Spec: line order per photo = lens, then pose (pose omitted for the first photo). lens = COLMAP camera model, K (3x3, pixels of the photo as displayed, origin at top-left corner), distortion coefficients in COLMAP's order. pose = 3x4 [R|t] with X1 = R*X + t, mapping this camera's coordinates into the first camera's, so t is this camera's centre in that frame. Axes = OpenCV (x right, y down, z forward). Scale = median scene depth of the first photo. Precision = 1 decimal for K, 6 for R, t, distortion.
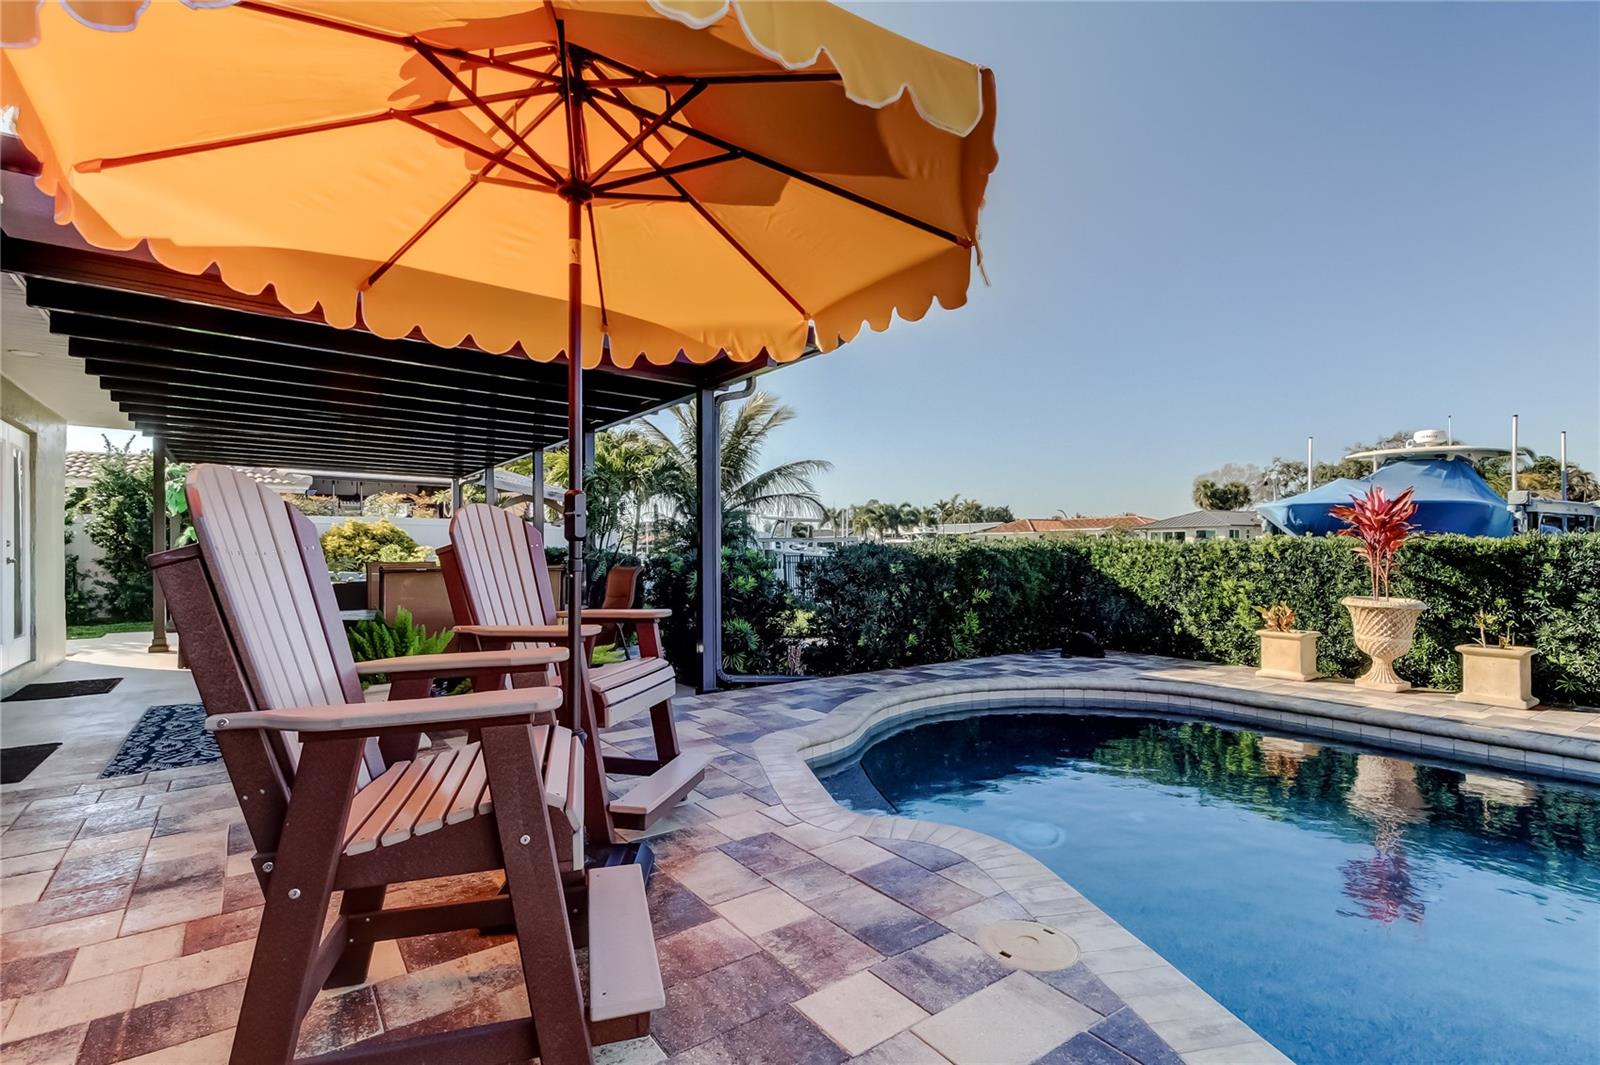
lens RADIAL K [[745.9, 0, 793.0], [0, 745.9, 549.6], [0, 0, 1]] dist [0.012617, -0.006529]
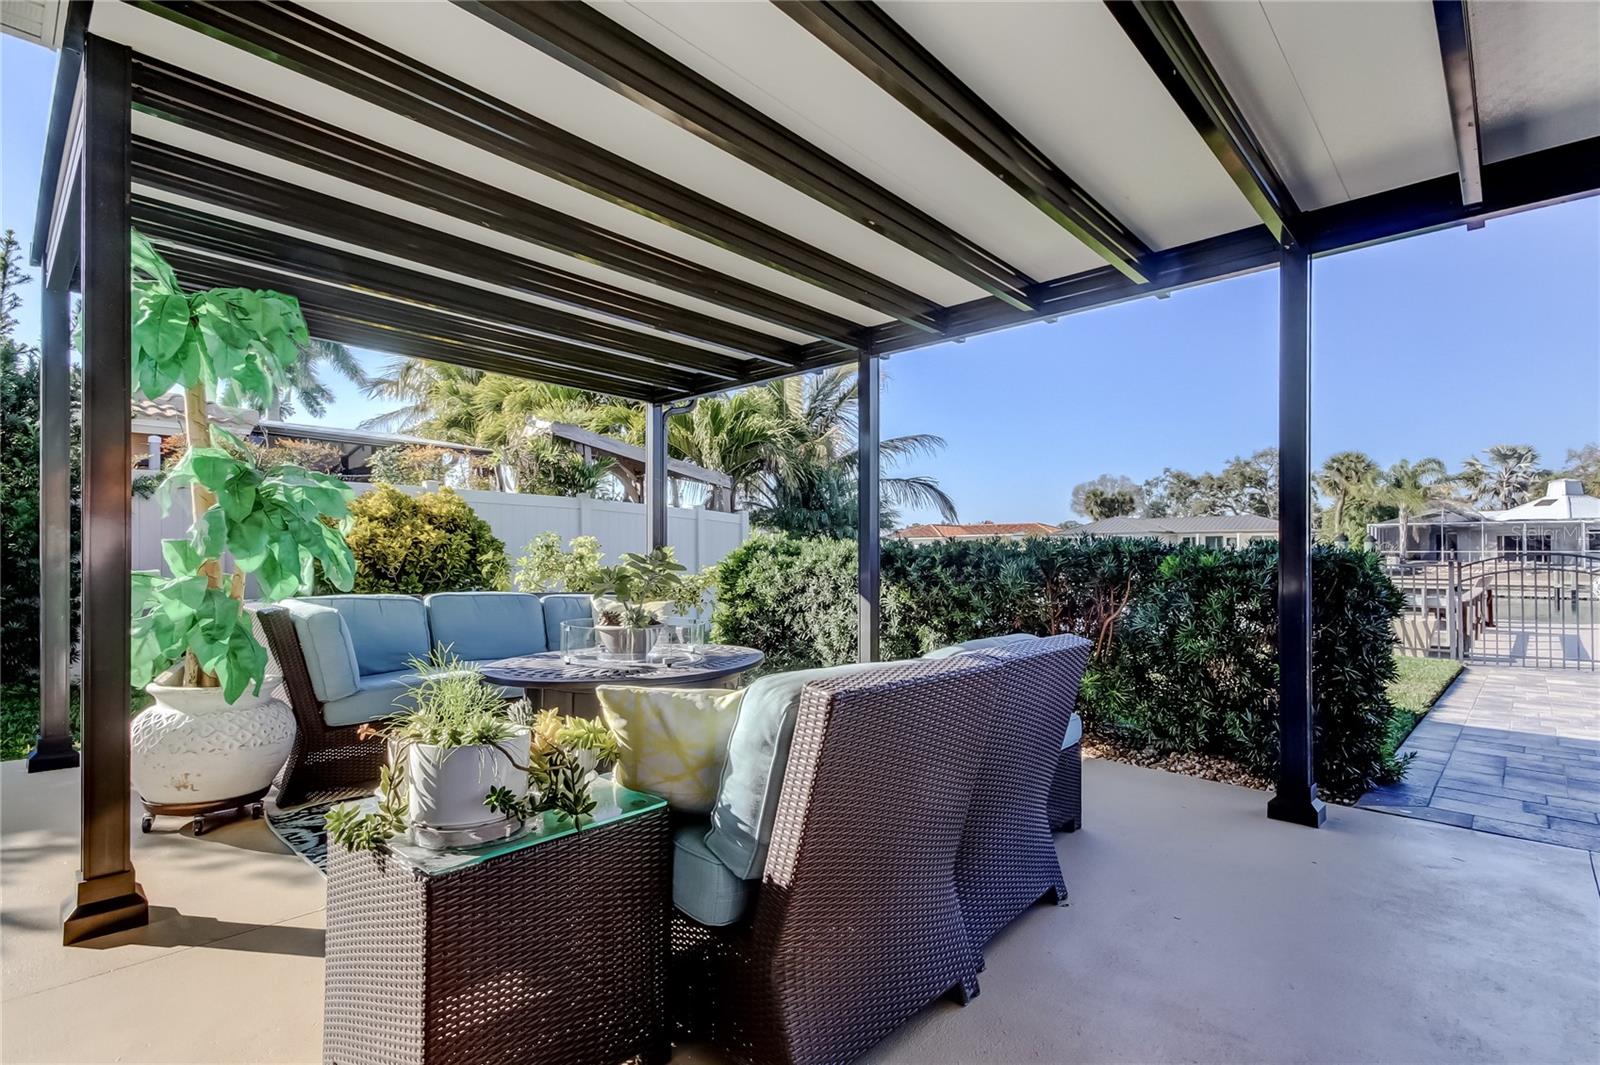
lens RADIAL K [[745.9, 0, 783.8], [0, 745.9, 547.9], [0, 0, 1]] dist [0.012617, -0.006529]
pose [[0.983412, 0.007157, 0.181243, -0.439493], [-0.005604, 0.999943, -0.009079, 0.005574], [-0.181297, 0.007913, 0.983396, 0.478667]]
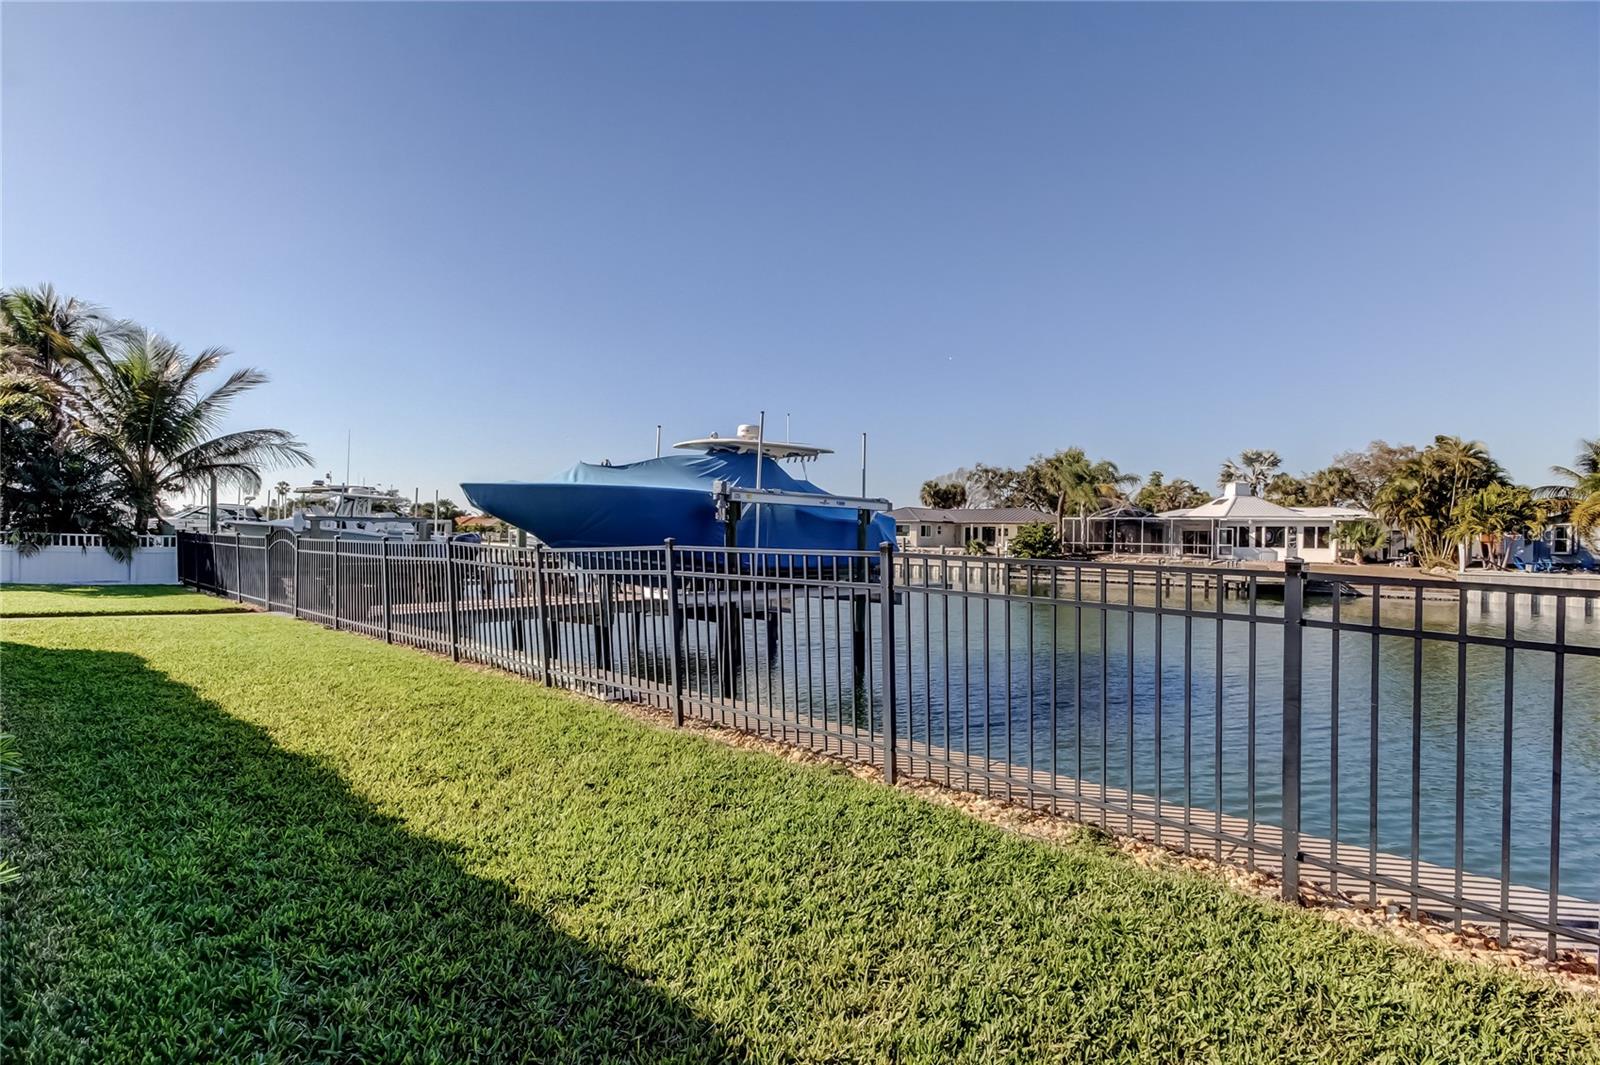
lens RADIAL K [[745.9, 0, 794.5], [0, 745.9, 528.5], [0, 0, 1]] dist [0.012617, -0.006529]
pose [[0.970197, 0.027398, 0.240762, 0.768555], [-0.023782, 0.999557, -0.017913, 0.003745], [-0.241146, 0.011653, 0.970419, -0.027349]]
